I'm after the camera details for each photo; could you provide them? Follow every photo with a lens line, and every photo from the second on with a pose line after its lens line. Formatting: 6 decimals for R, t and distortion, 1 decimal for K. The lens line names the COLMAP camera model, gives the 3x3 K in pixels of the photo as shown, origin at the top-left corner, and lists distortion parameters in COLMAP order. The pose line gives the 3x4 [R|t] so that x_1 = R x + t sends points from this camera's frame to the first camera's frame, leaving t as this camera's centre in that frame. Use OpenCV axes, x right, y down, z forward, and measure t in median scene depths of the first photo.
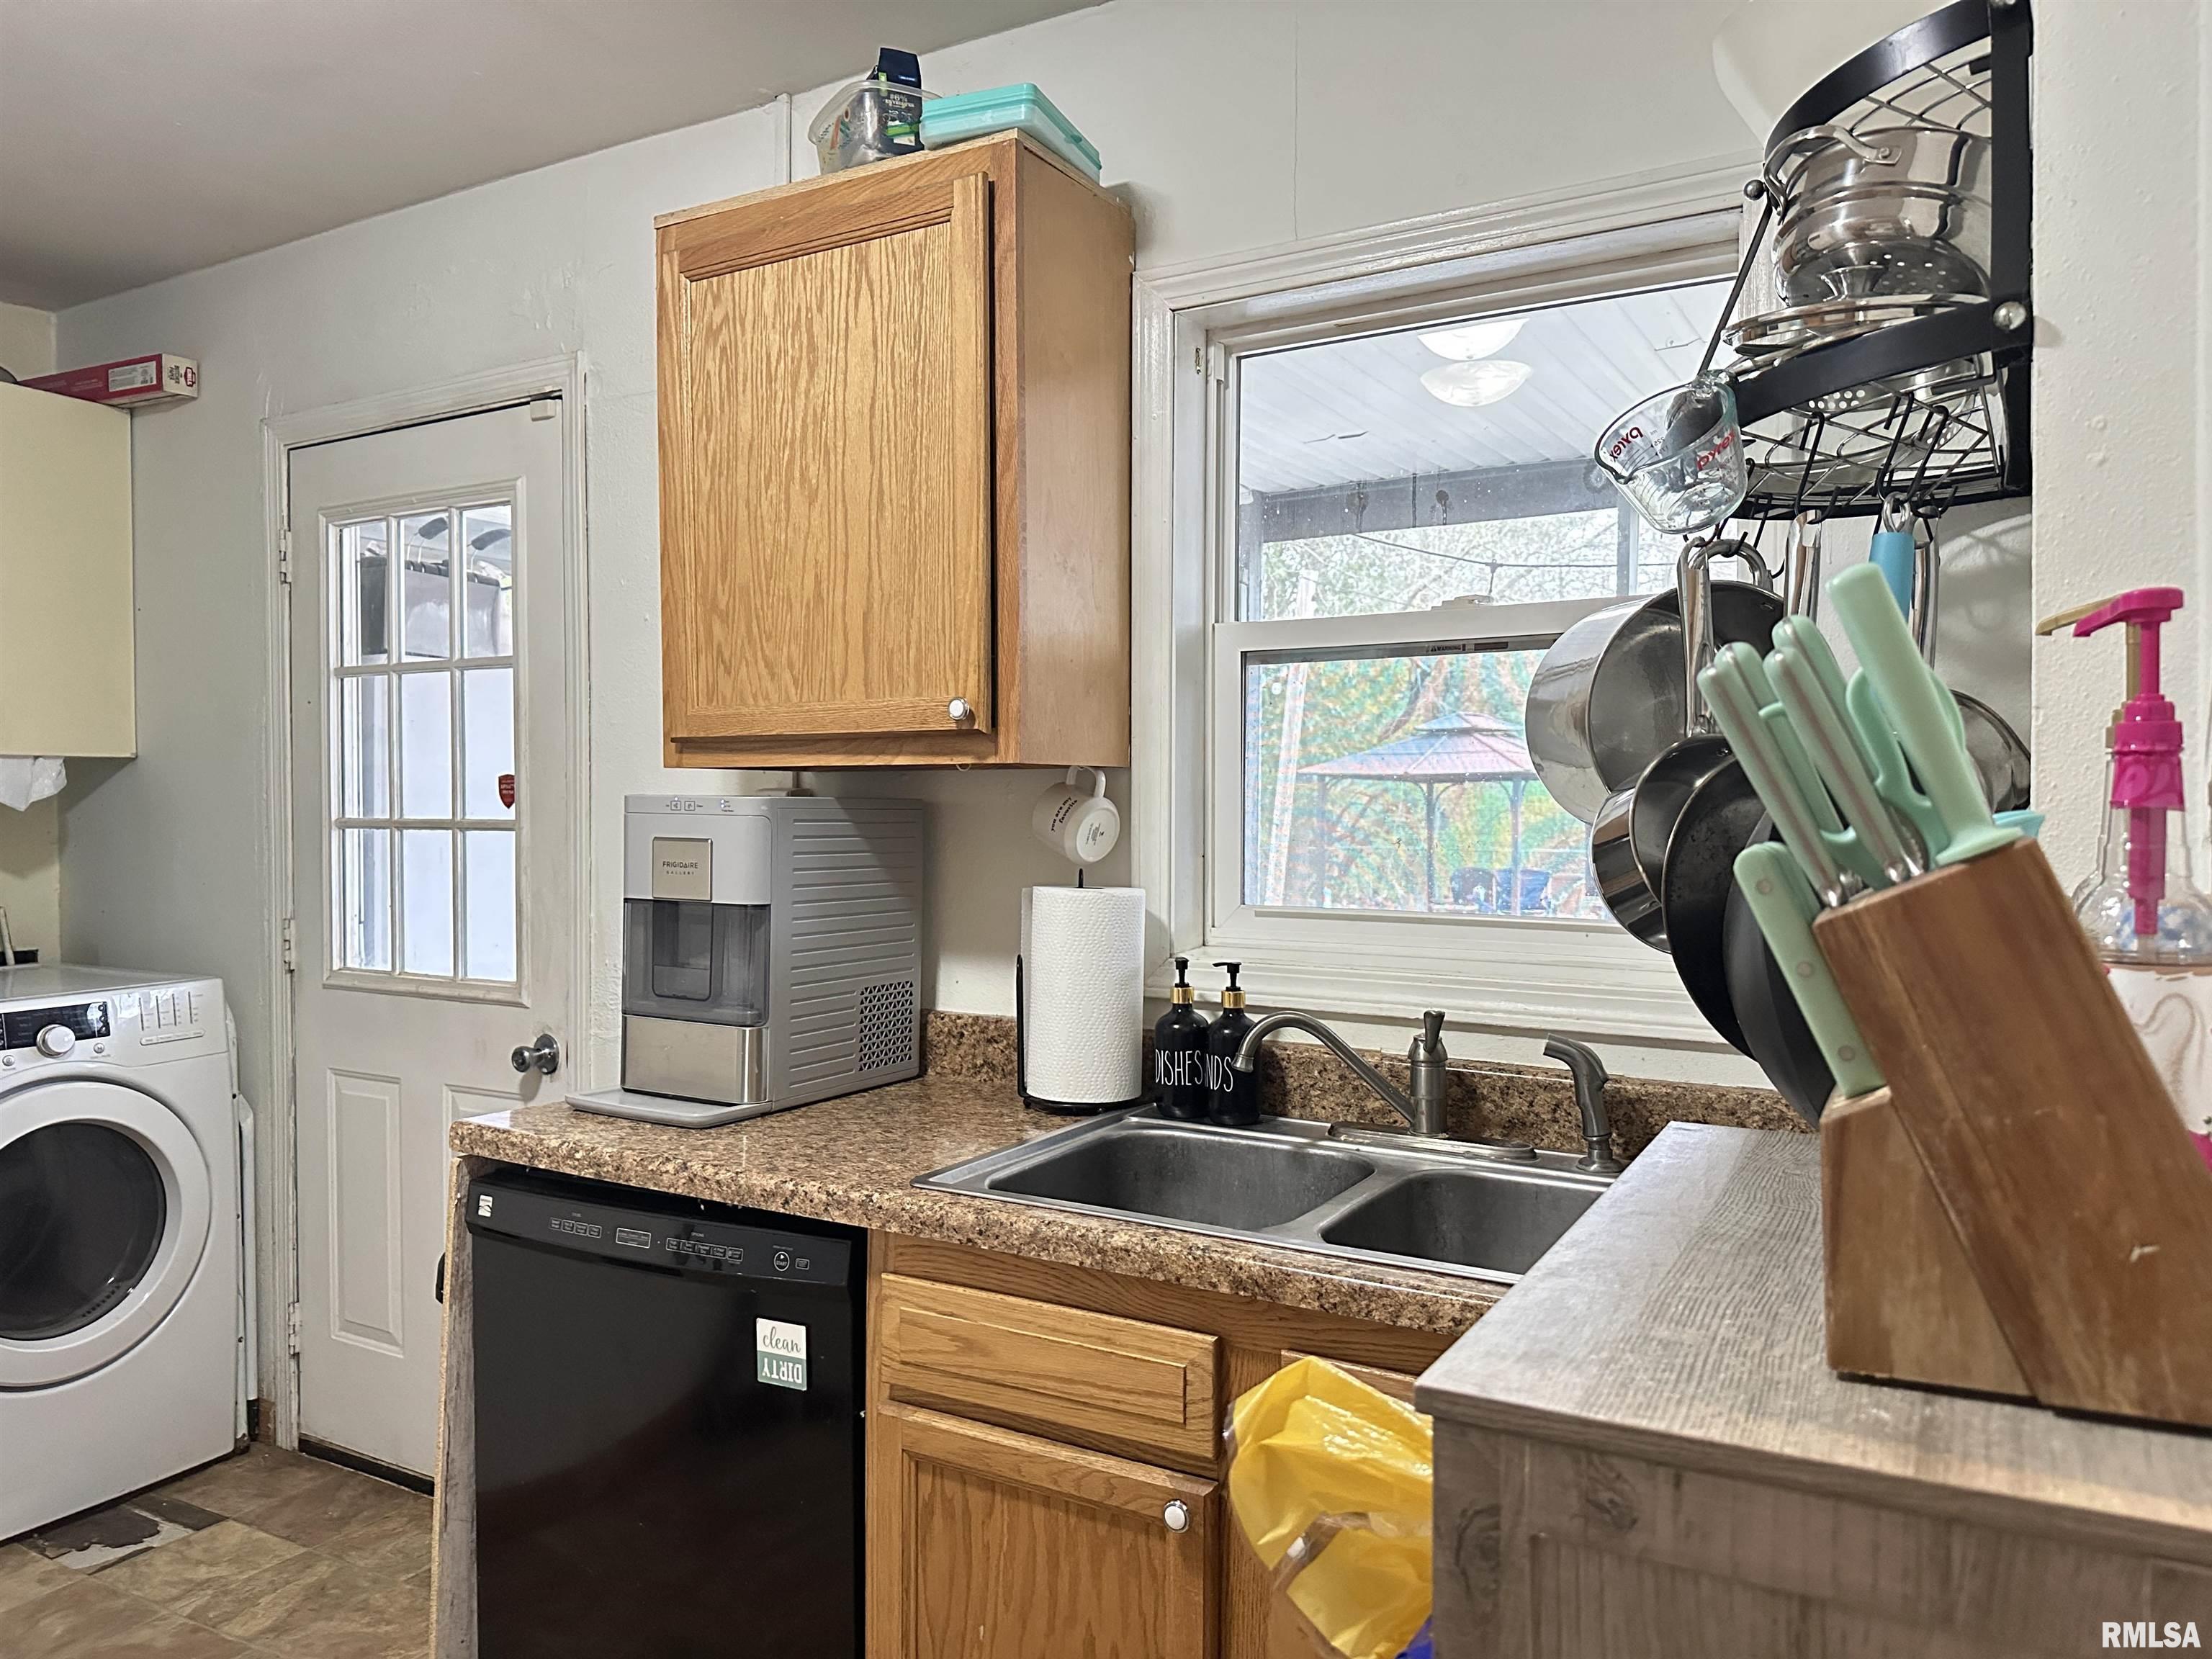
lens RADIAL K [[1543.6, 0, 1111.2], [0, 1543.6, 831.1], [0, 0, 1]] dist [0.054626, -0.075016]
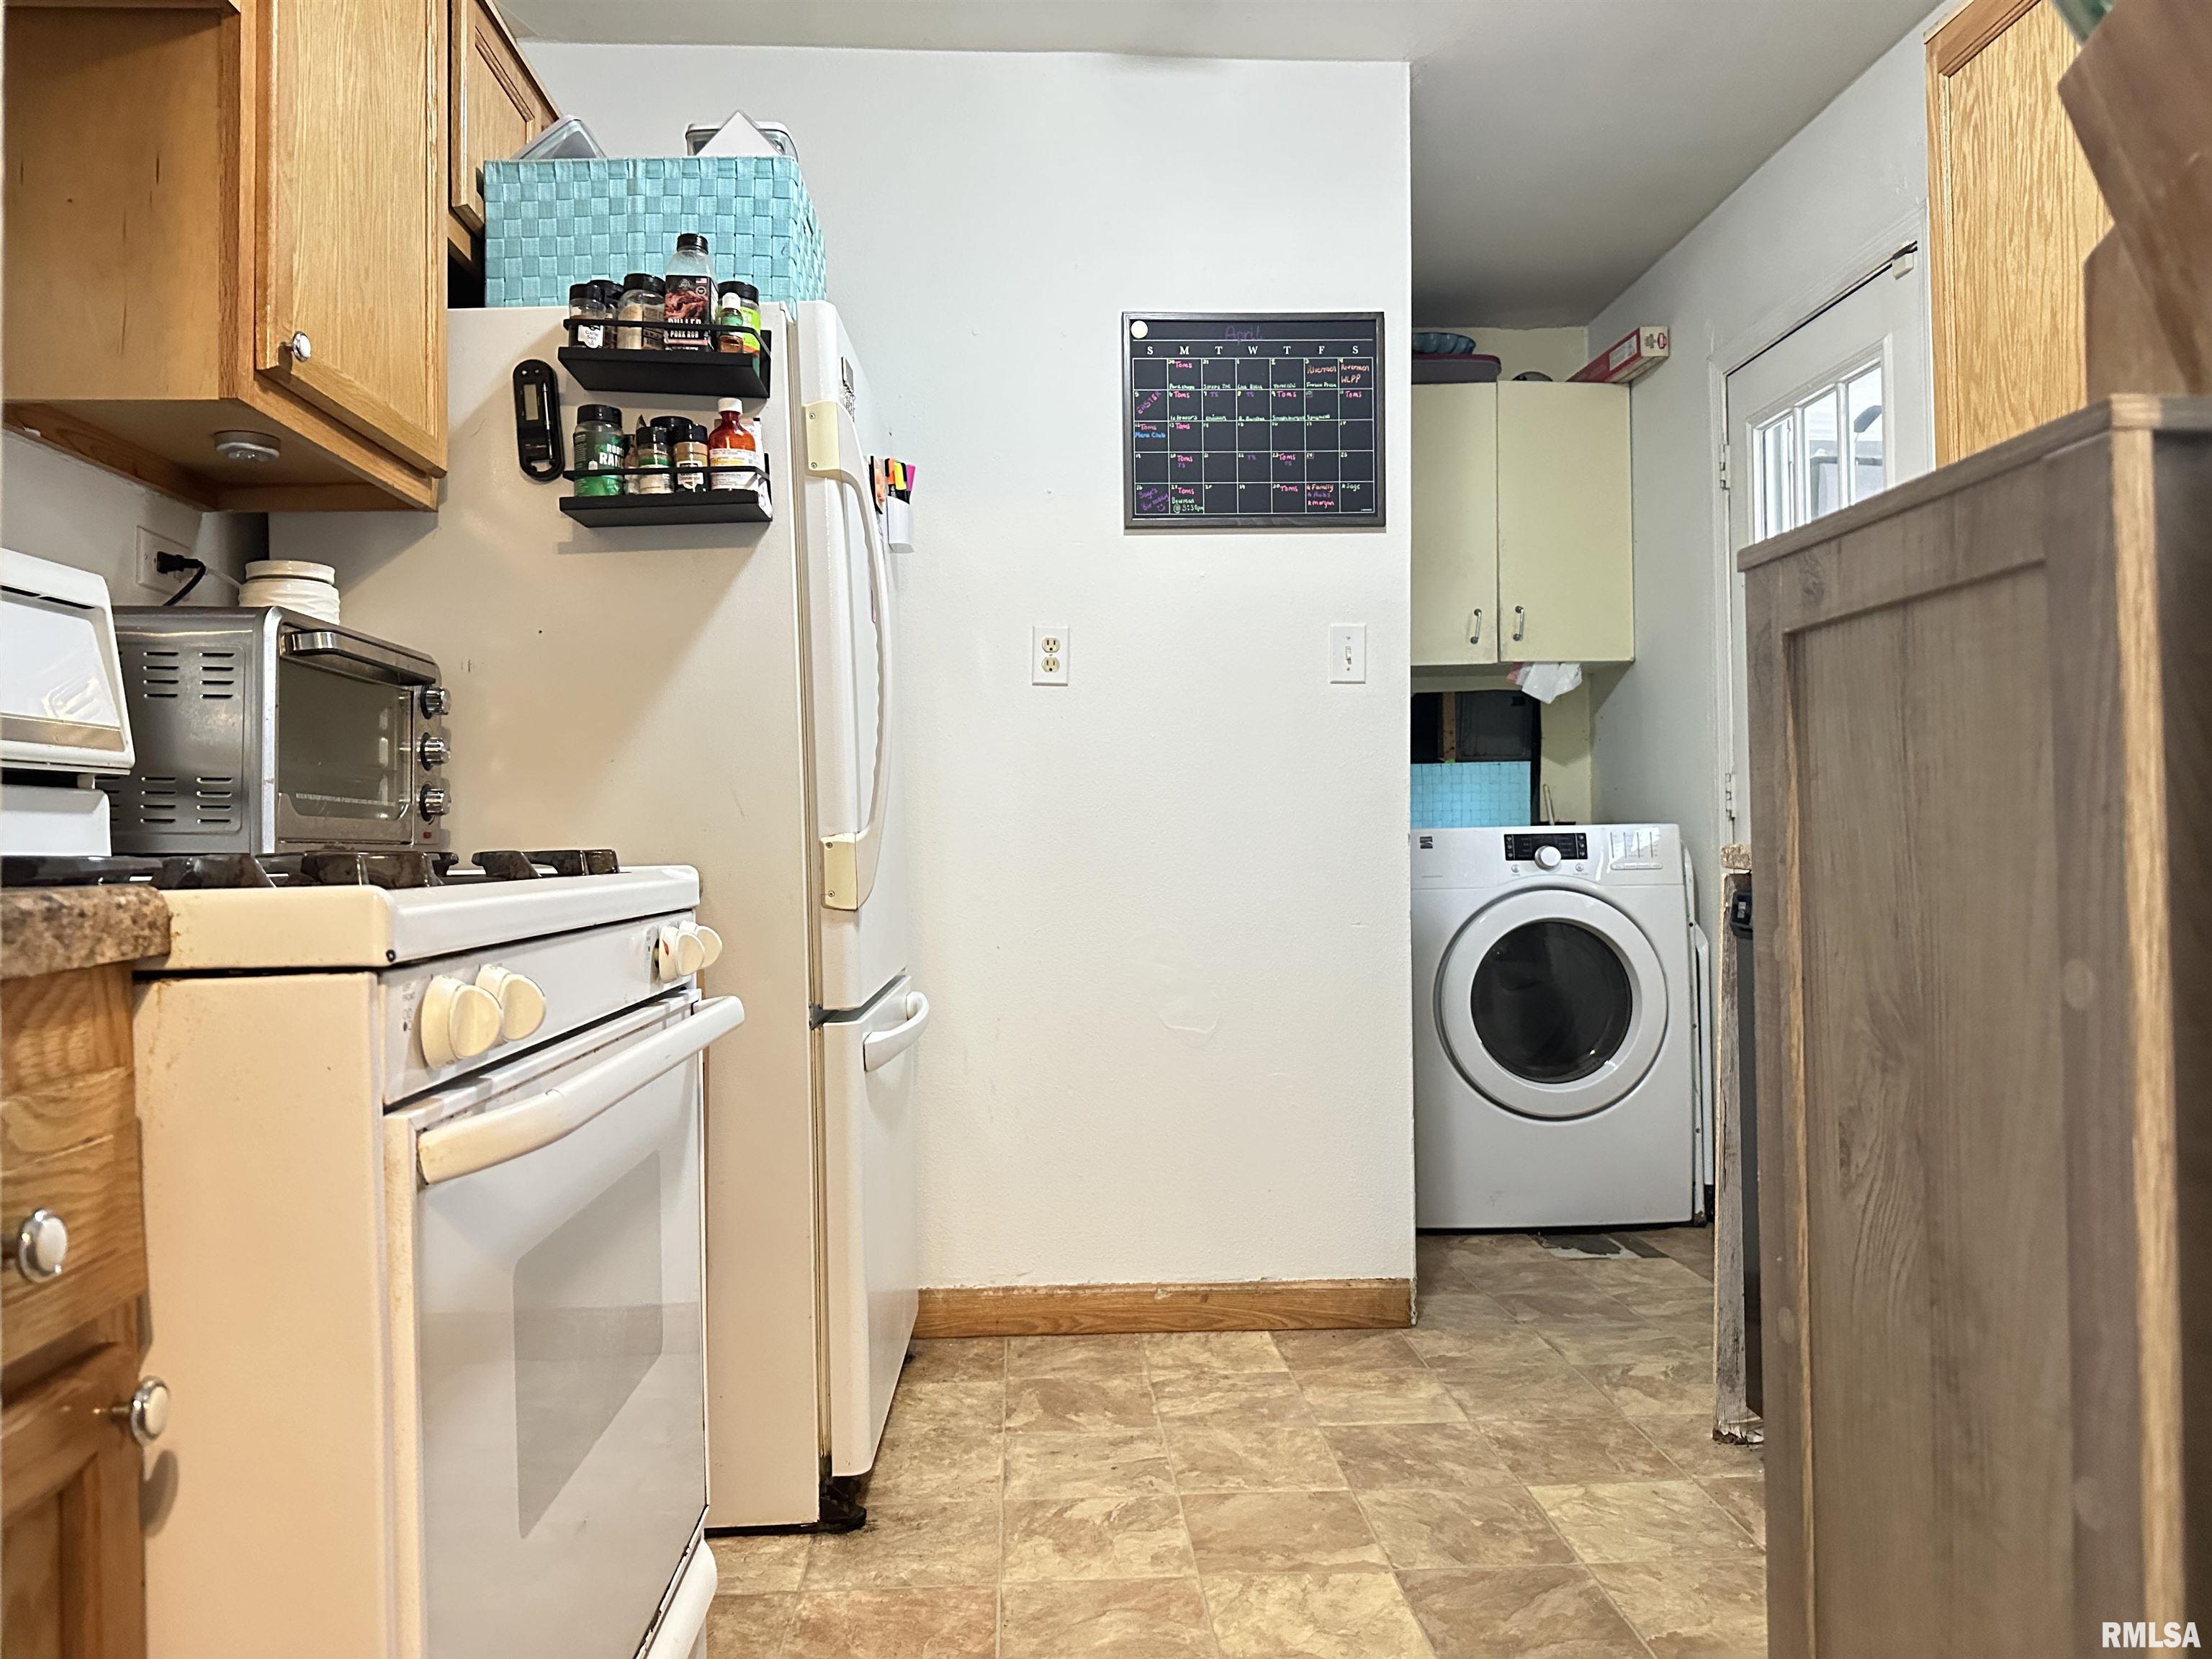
lens RADIAL K [[1551.0, 0, 1089.9], [0, 1551.0, 832.6], [0, 0, 1]] dist [0.024825, -0.047233]
pose [[0.535049, -0.013008, -0.844721, 0.304893], [-0.006013, 0.999797, -0.019204, 0.187347], [0.844800, 0.015355, 0.534862, -0.052435]]
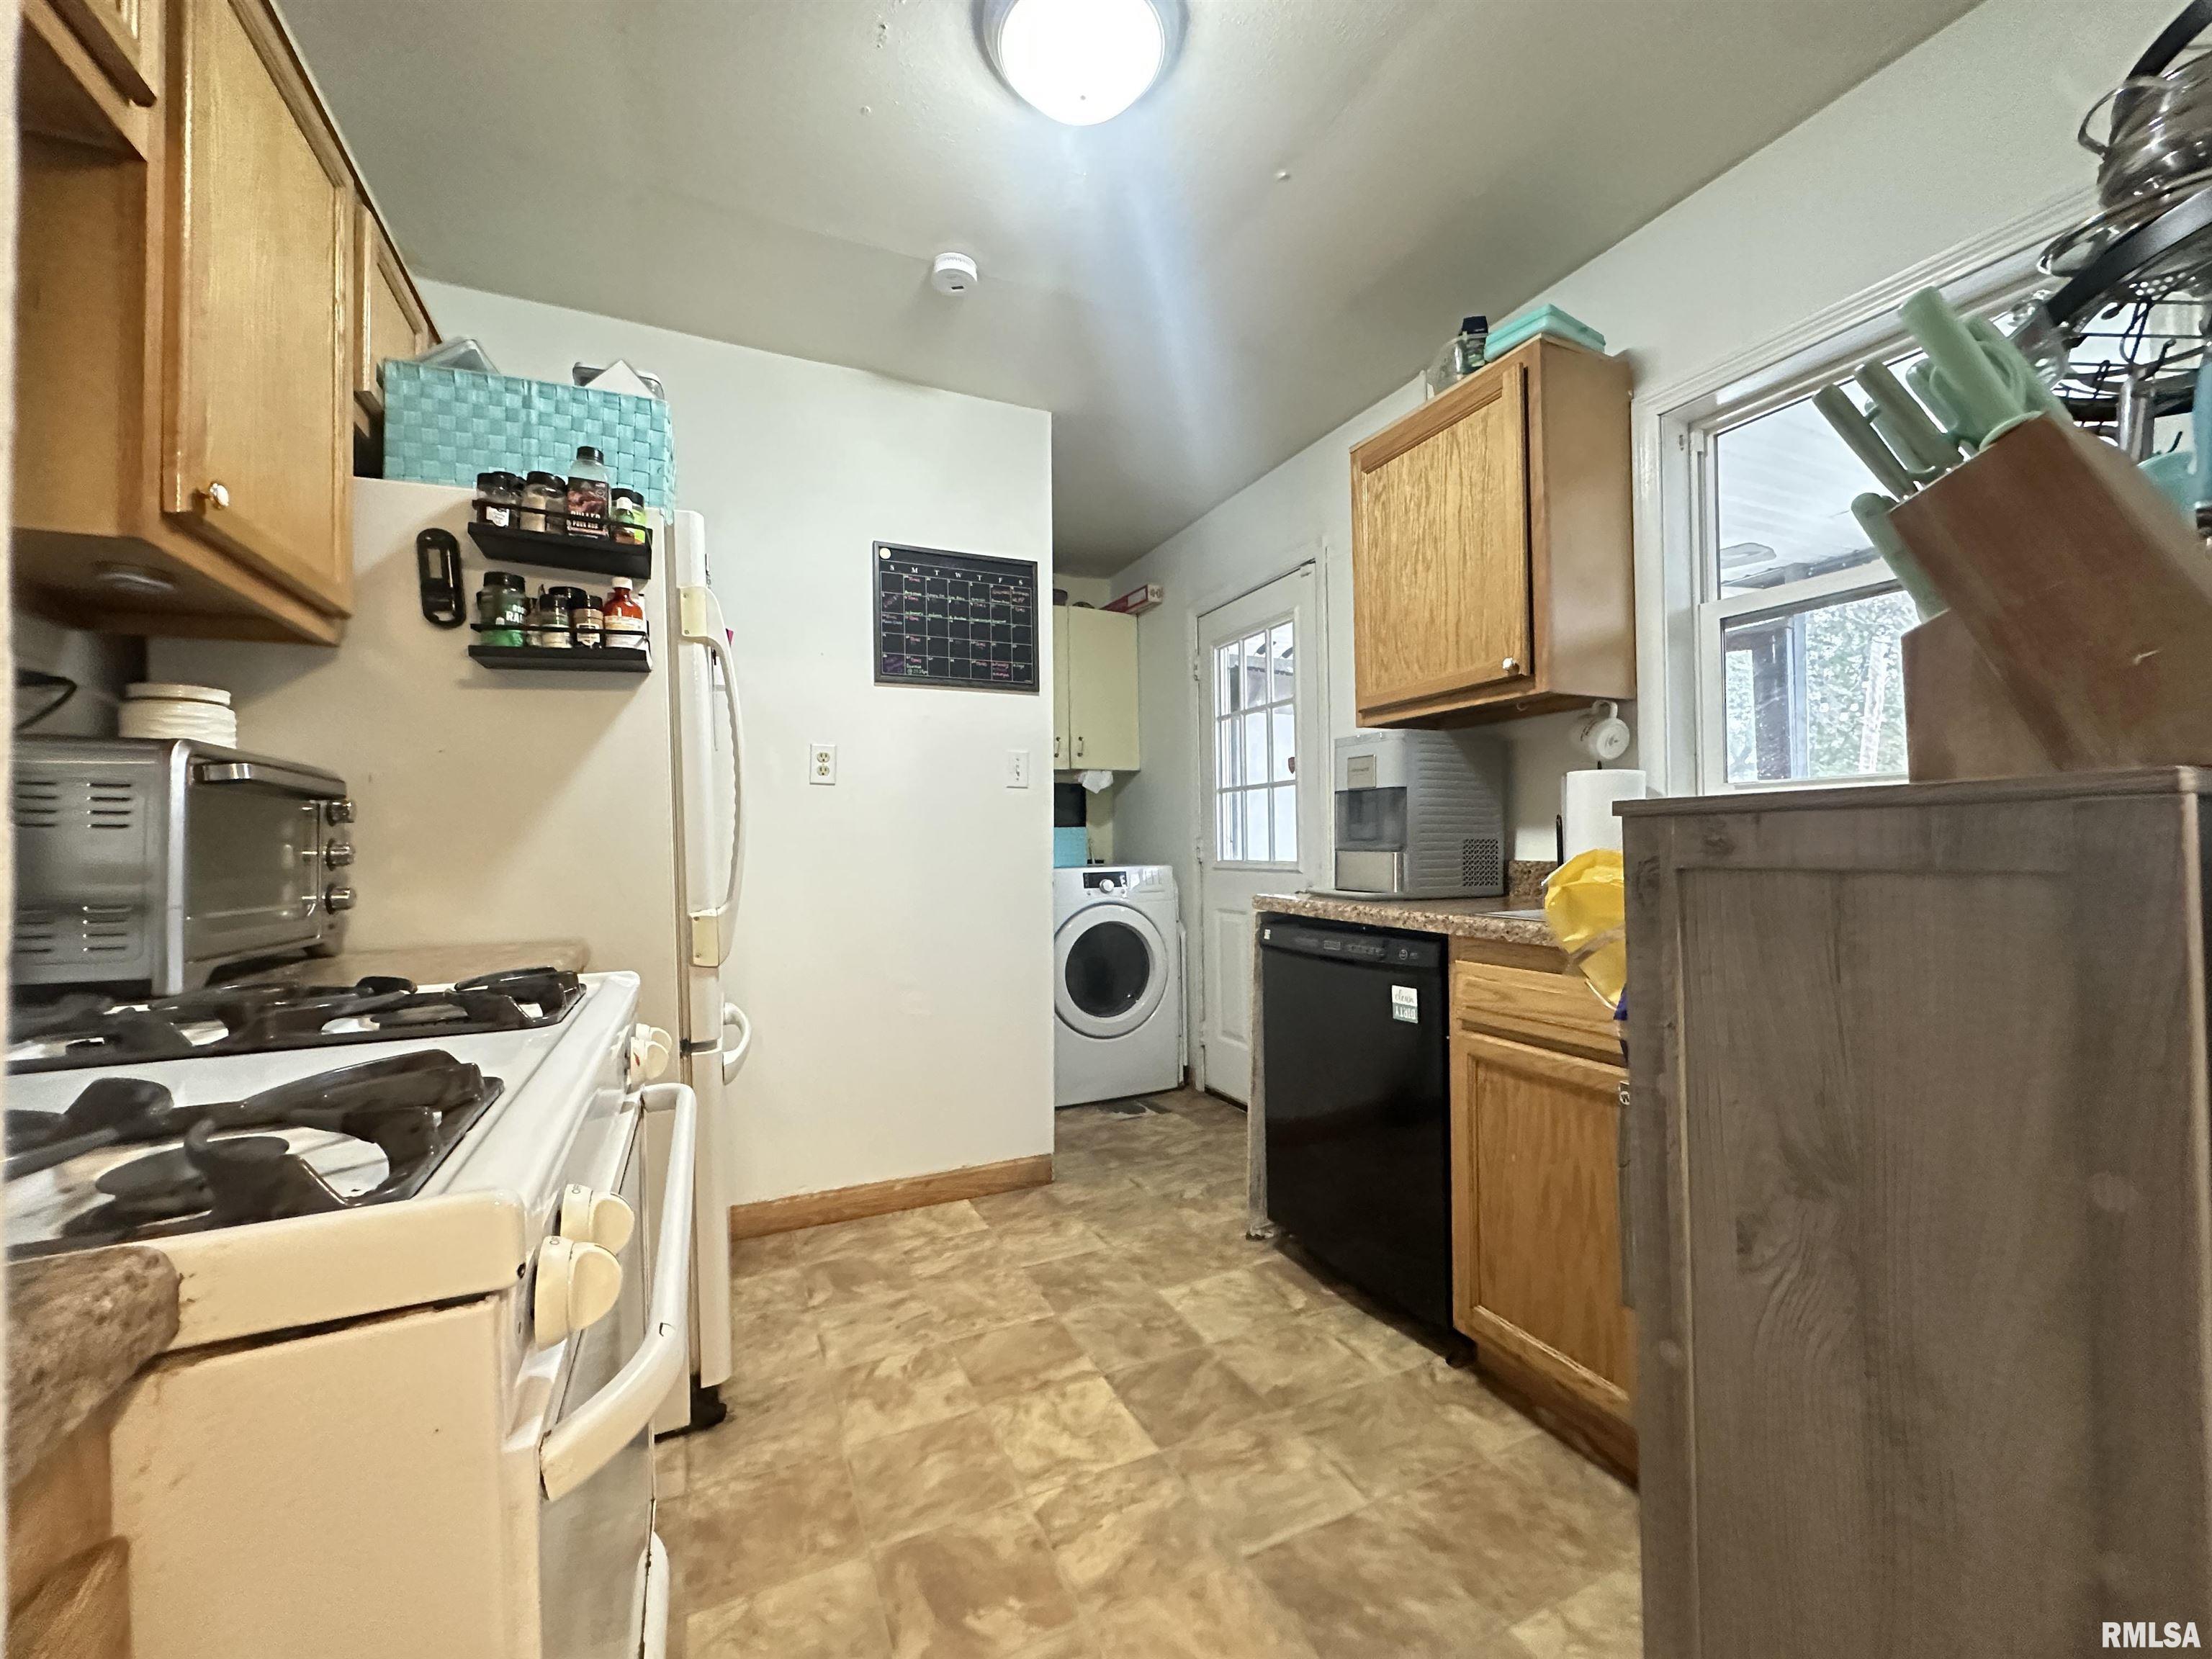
lens RADIAL K [[878.9, 0, 1100.8], [0, 878.9, 835.7], [0, 0, 1]] dist [-0.011392, 0.003641]
pose [[0.811067, -0.017133, -0.584702, 0.093180], [0.001900, 0.999643, -0.026657, 0.127206], [0.584950, 0.020510, 0.810810, -0.069711]]
